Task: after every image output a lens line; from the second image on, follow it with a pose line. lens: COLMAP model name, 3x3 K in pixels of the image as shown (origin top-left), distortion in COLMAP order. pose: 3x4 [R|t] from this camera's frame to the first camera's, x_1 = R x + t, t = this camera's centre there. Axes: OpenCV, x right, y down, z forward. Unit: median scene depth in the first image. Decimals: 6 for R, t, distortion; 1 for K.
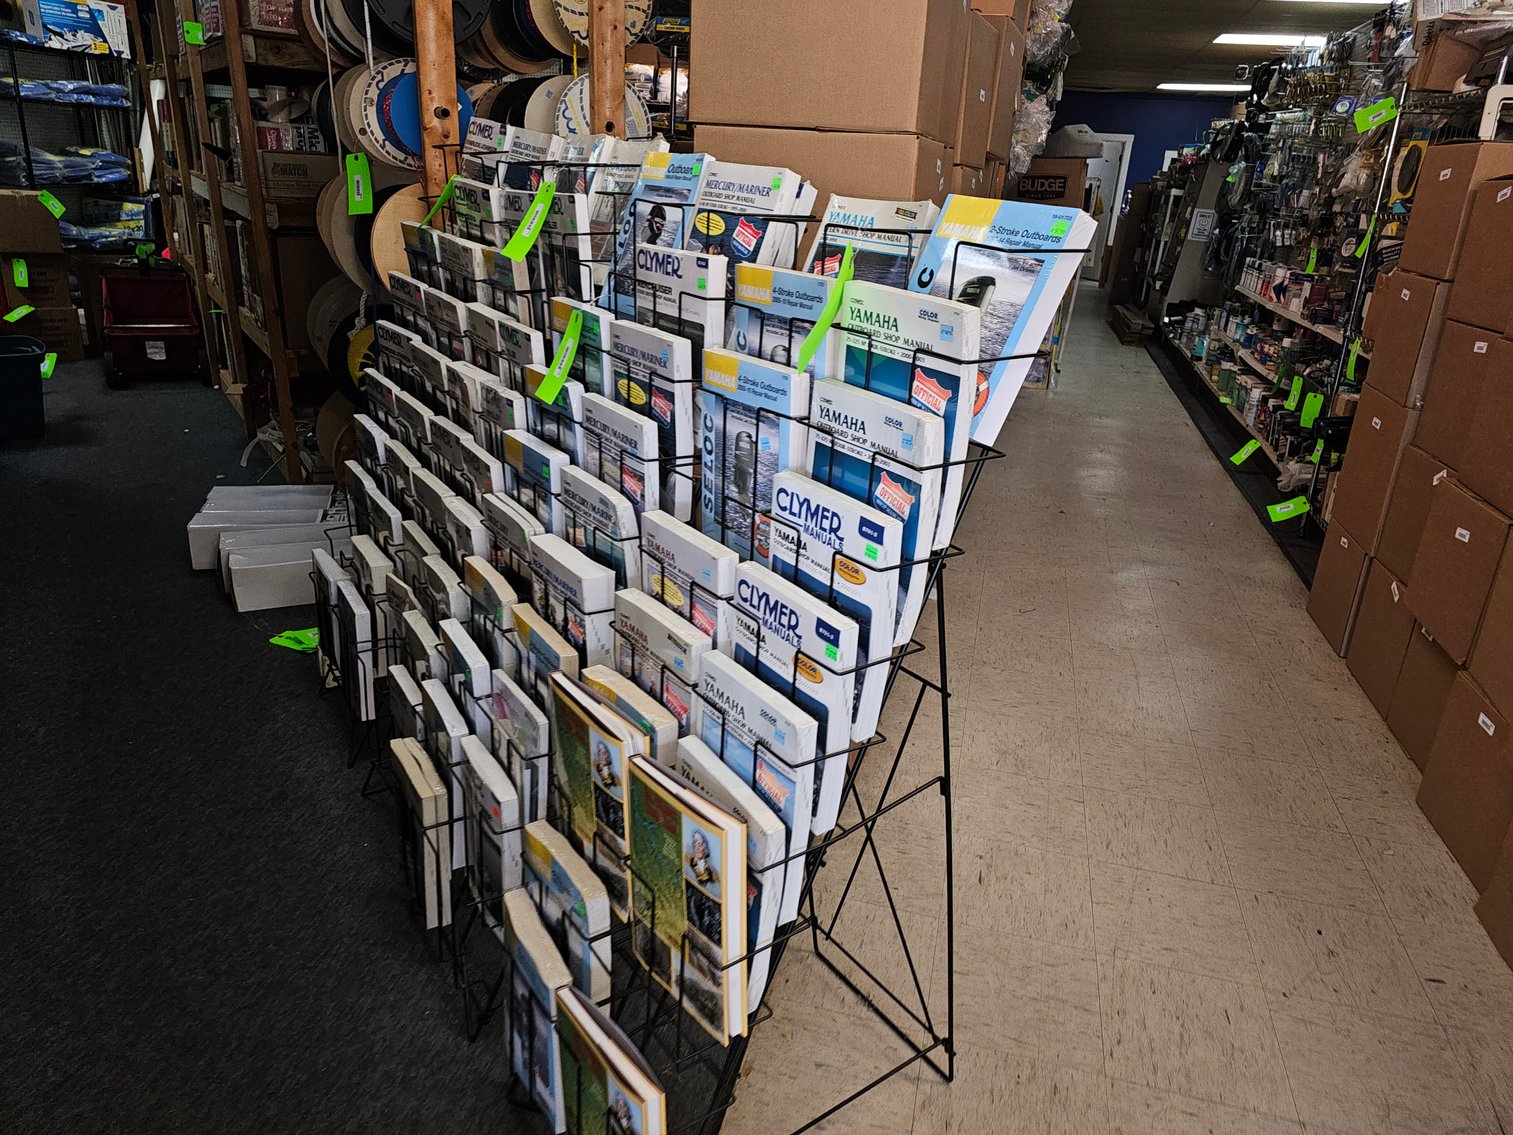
lens RADIAL K [[1008.4, 0, 754.0], [0, 1008.4, 559.1], [0, 0, 1]] dist [0.069751, -0.061239]
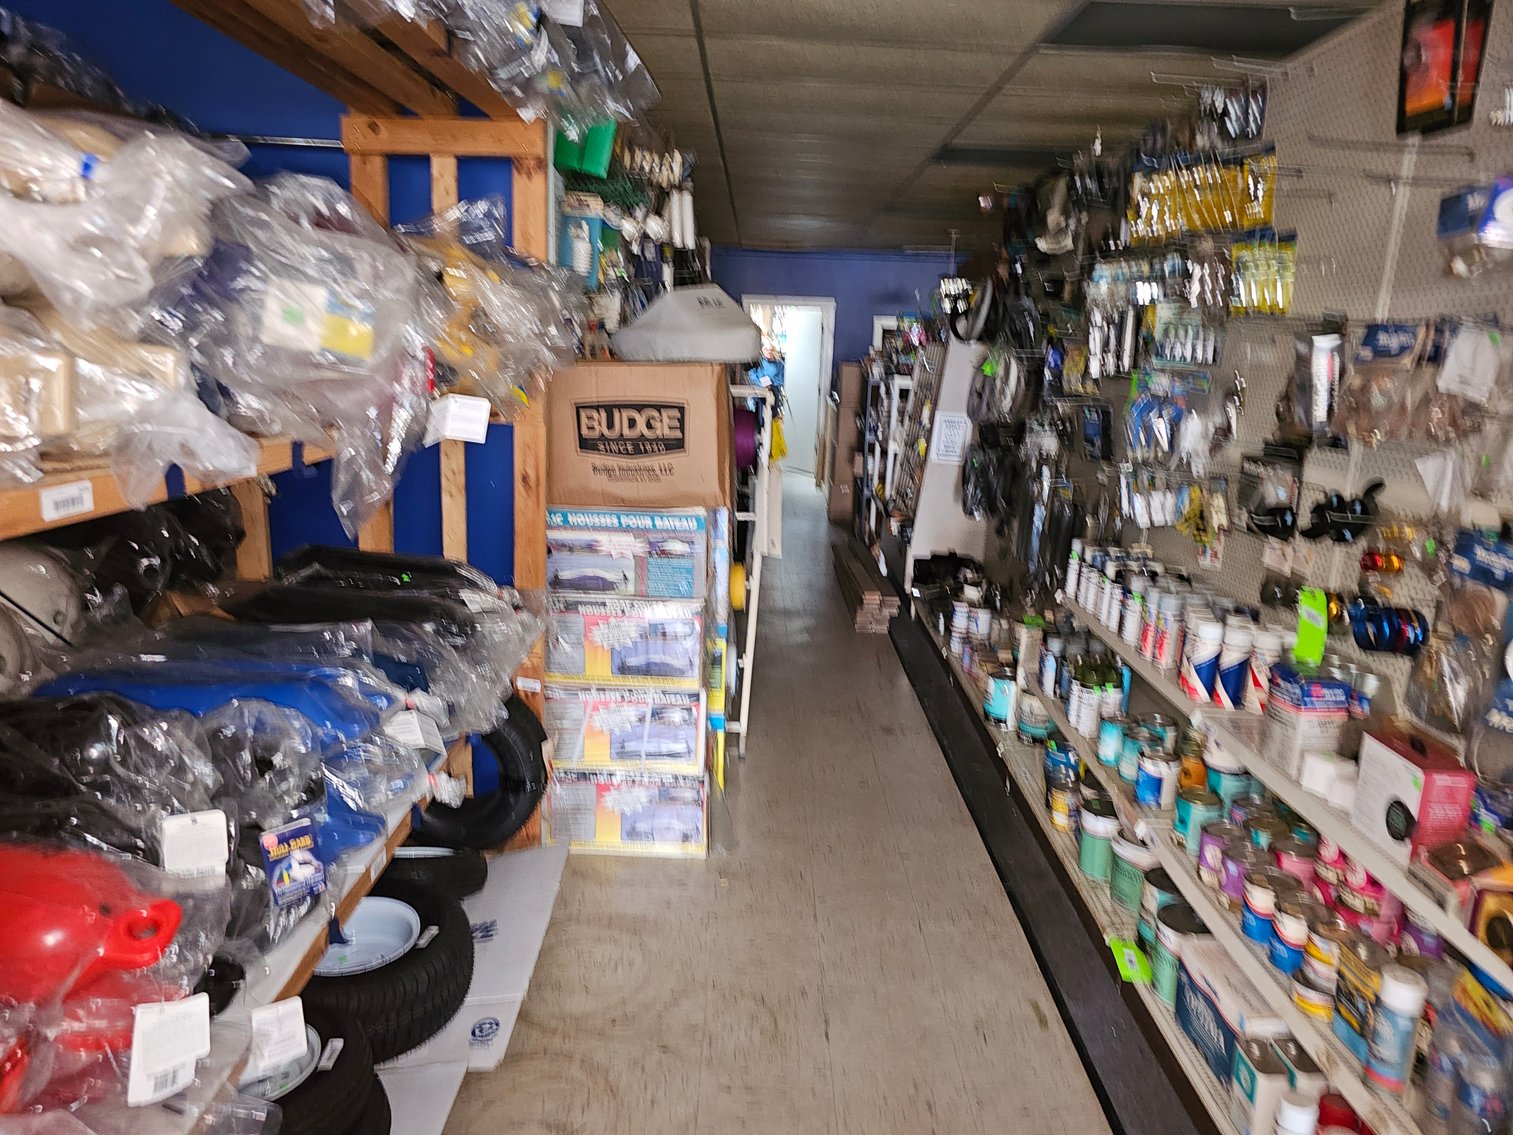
lens RADIAL K [[1008.4, 0, 752.9], [0, 1008.4, 577.4], [0, 0, 1]] dist [0.069751, -0.061239]
pose [[0.966951, -0.089210, 0.238848, 0.224679], [0.116061, 0.988114, -0.100800, -0.255317], [-0.227017, 0.125189, 0.965811, 0.592732]]
